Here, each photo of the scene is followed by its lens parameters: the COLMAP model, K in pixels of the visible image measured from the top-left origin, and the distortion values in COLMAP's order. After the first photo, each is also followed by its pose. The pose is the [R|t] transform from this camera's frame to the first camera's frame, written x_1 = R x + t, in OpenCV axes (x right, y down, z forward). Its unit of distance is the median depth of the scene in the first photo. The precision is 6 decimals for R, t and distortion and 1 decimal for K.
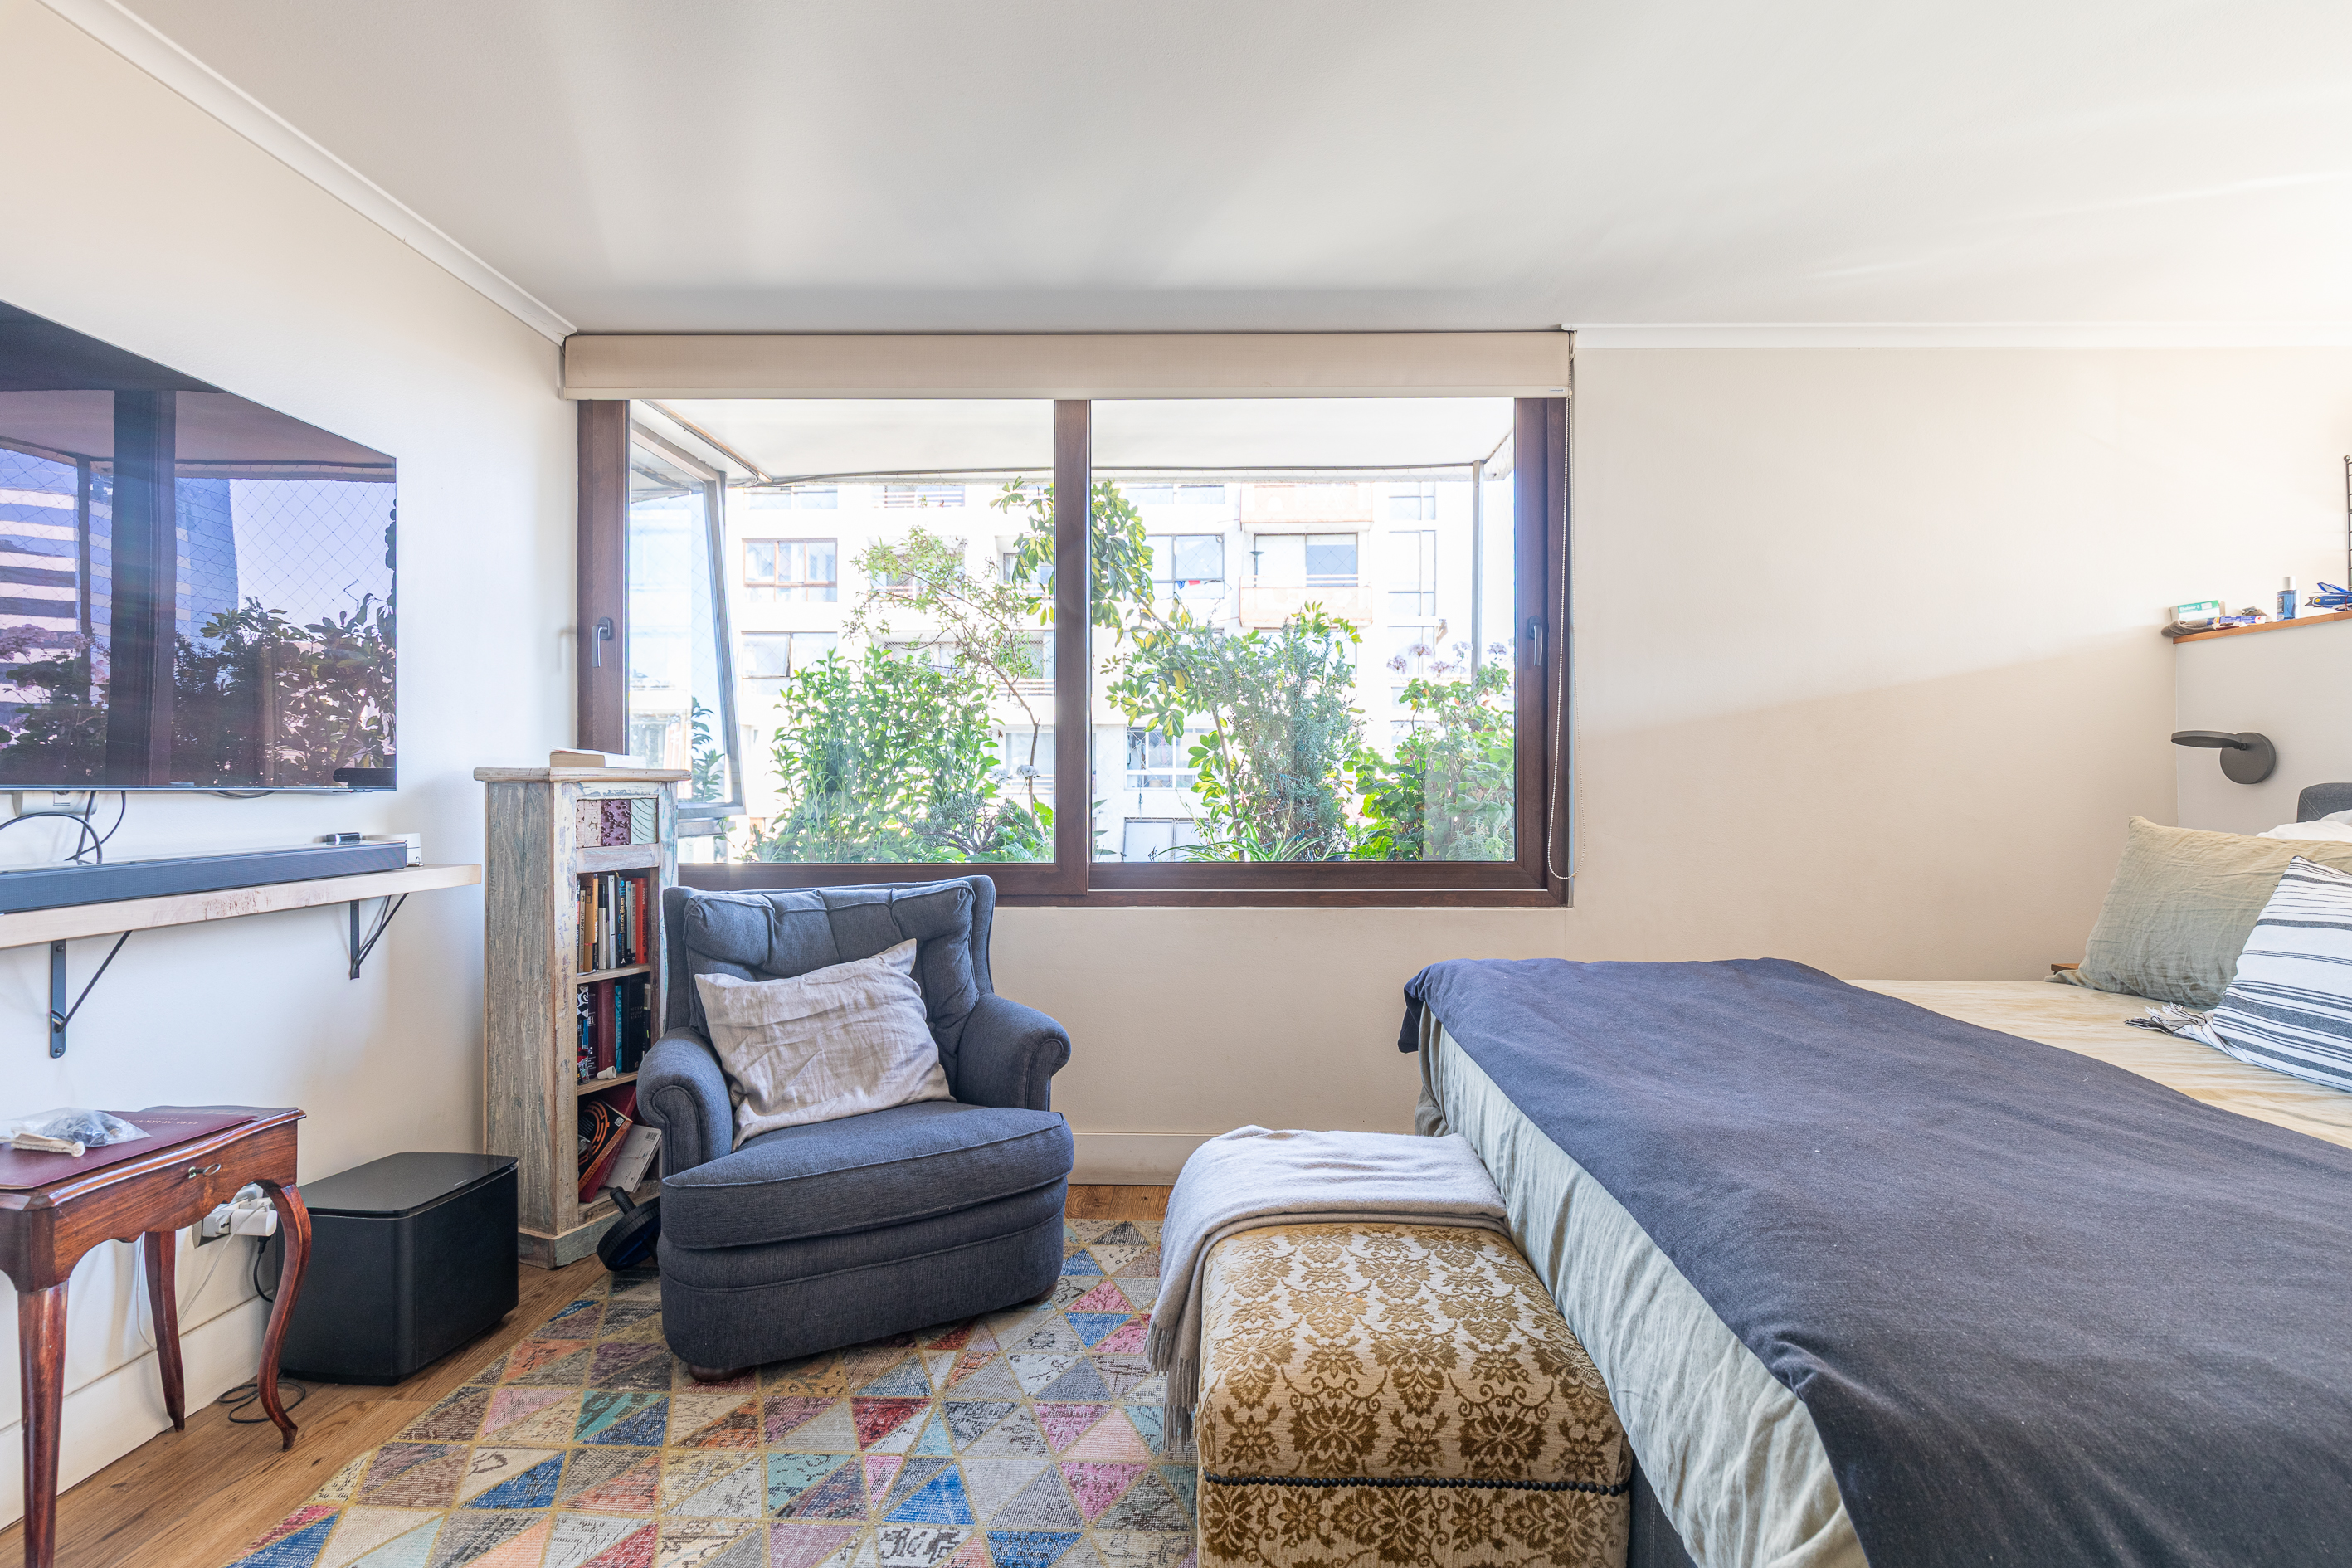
lens RADIAL K [[1085.1, 0, 1185.5], [0, 1085.1, 790.3], [0, 0, 1]] dist [0.006888, -0.000951]
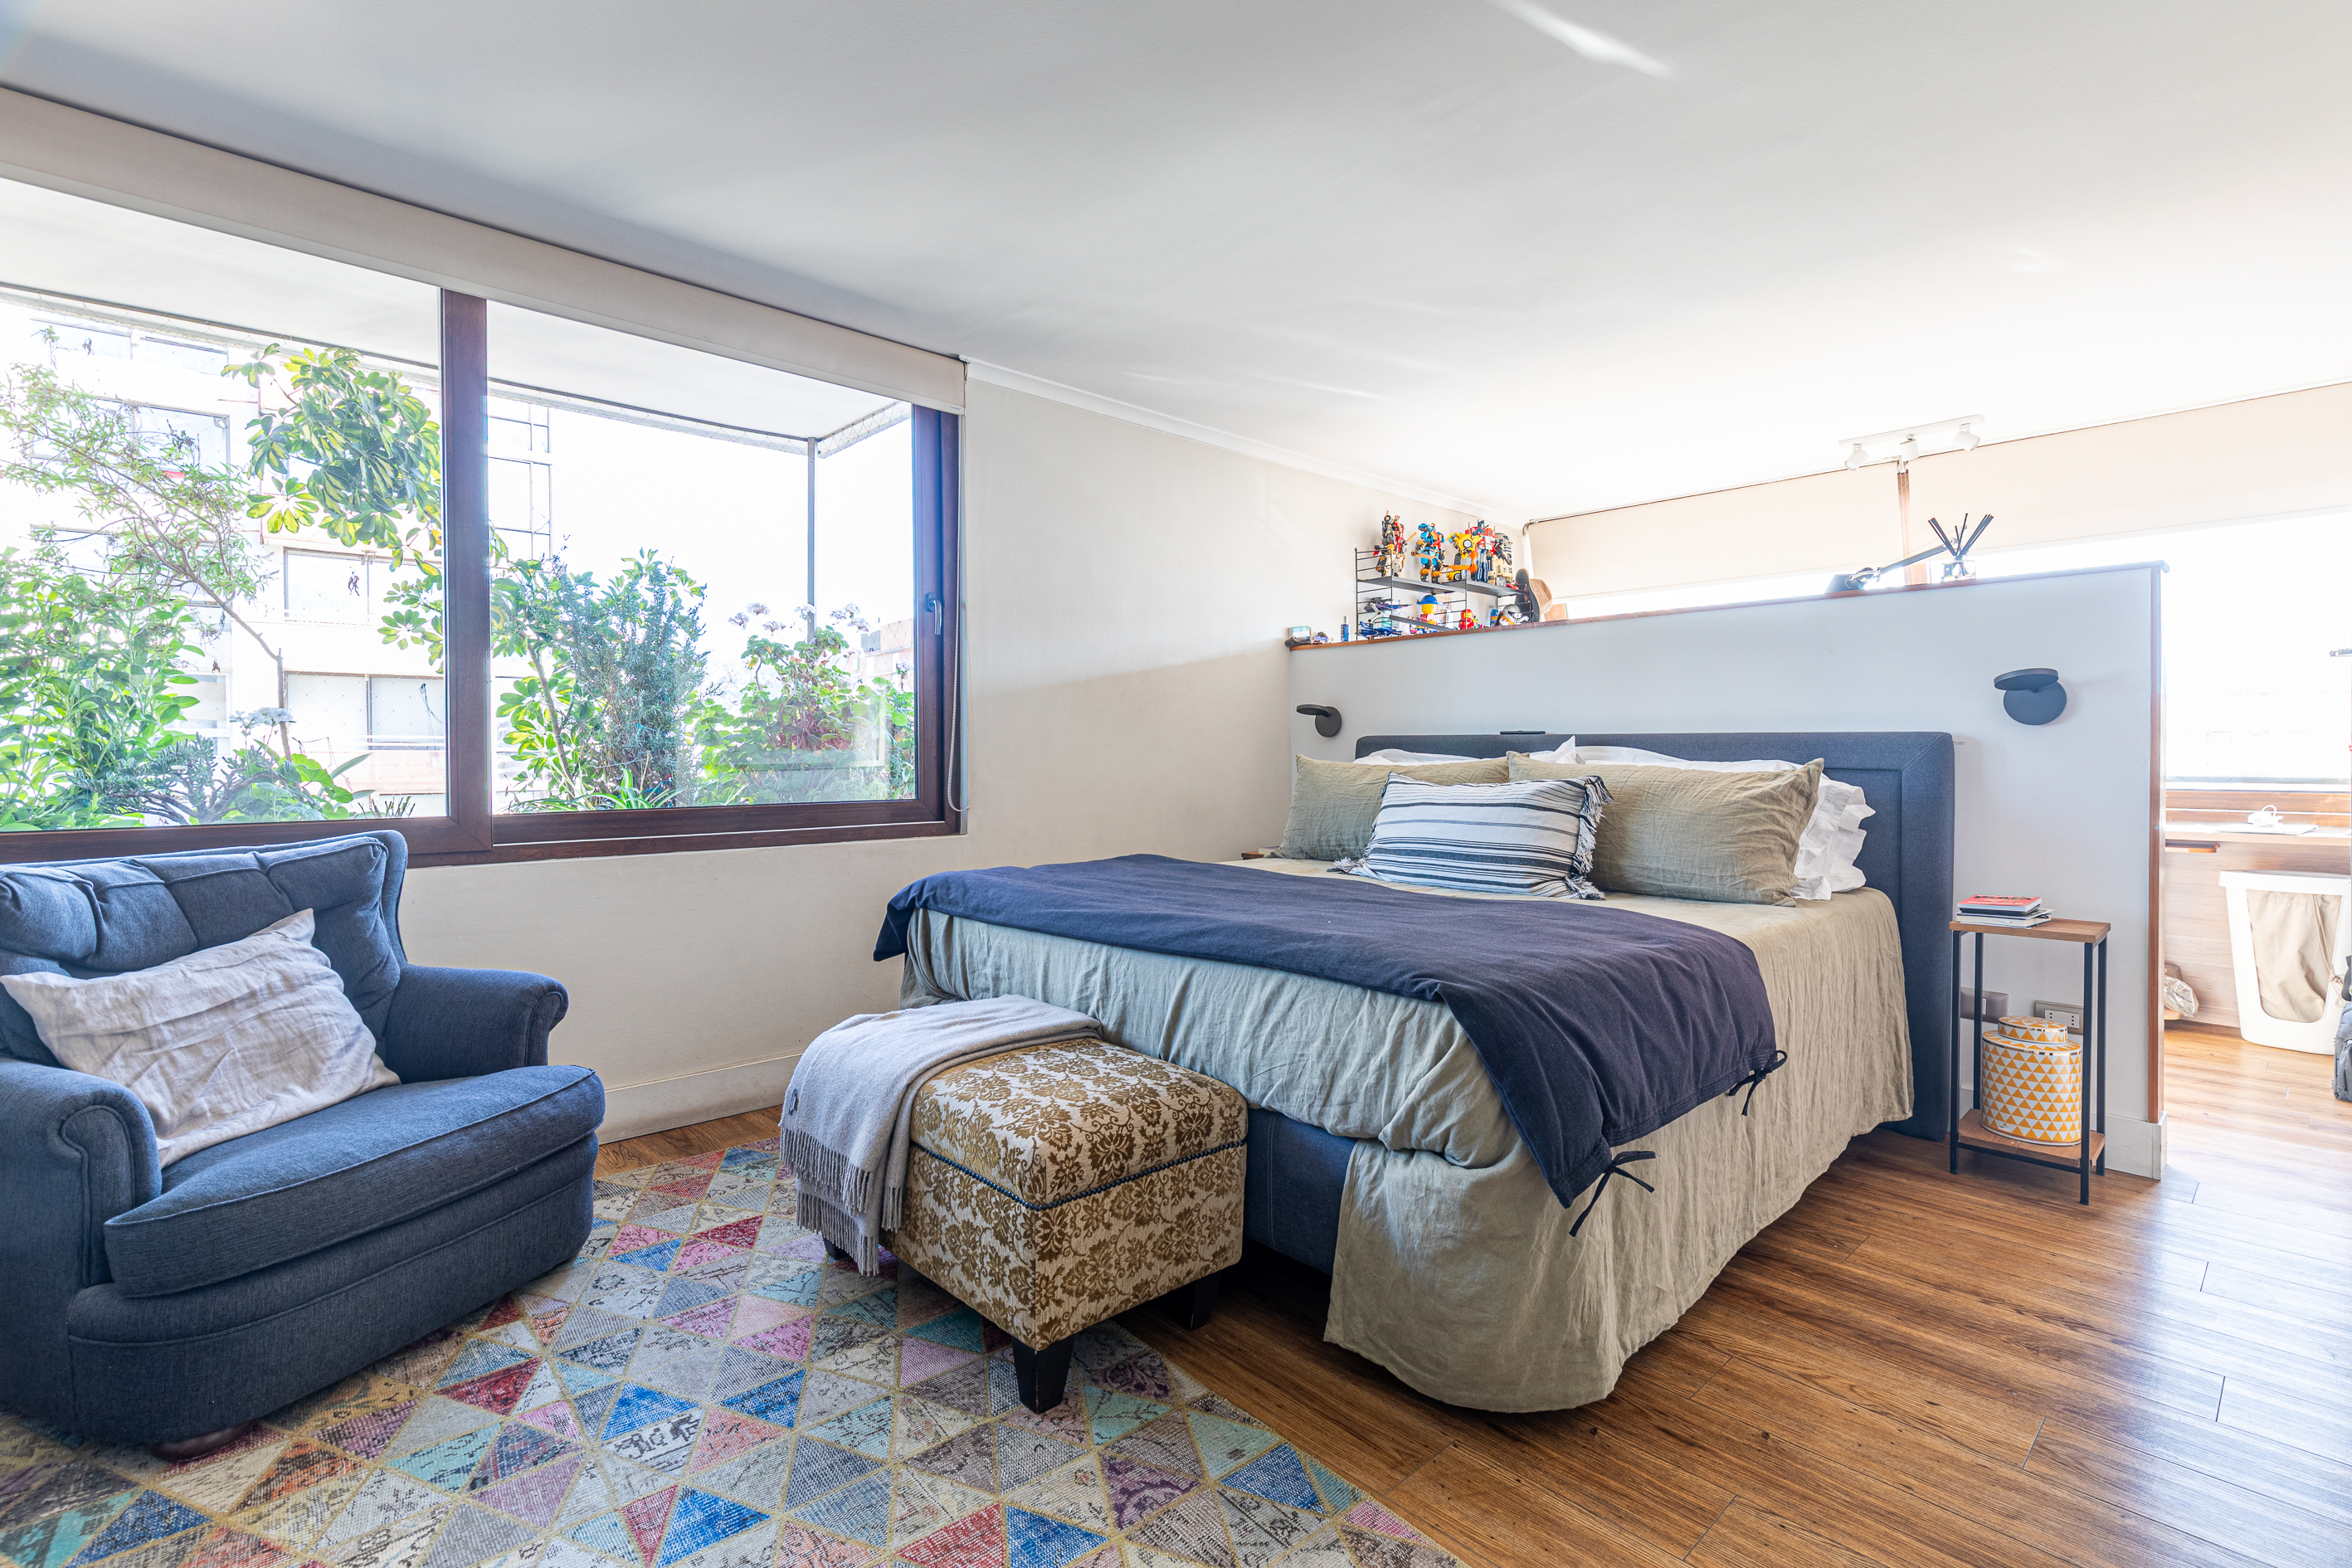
lens RADIAL K [[1085.1, 0, 1170.4], [0, 1085.1, 770.9], [0, 0, 1]] dist [0.006888, -0.000951]
pose [[0.728758, -0.011090, 0.684682, -0.387437], [0.002453, 0.999905, 0.013585, 0.025375], [-0.684767, -0.008221, 0.728716, -0.060704]]
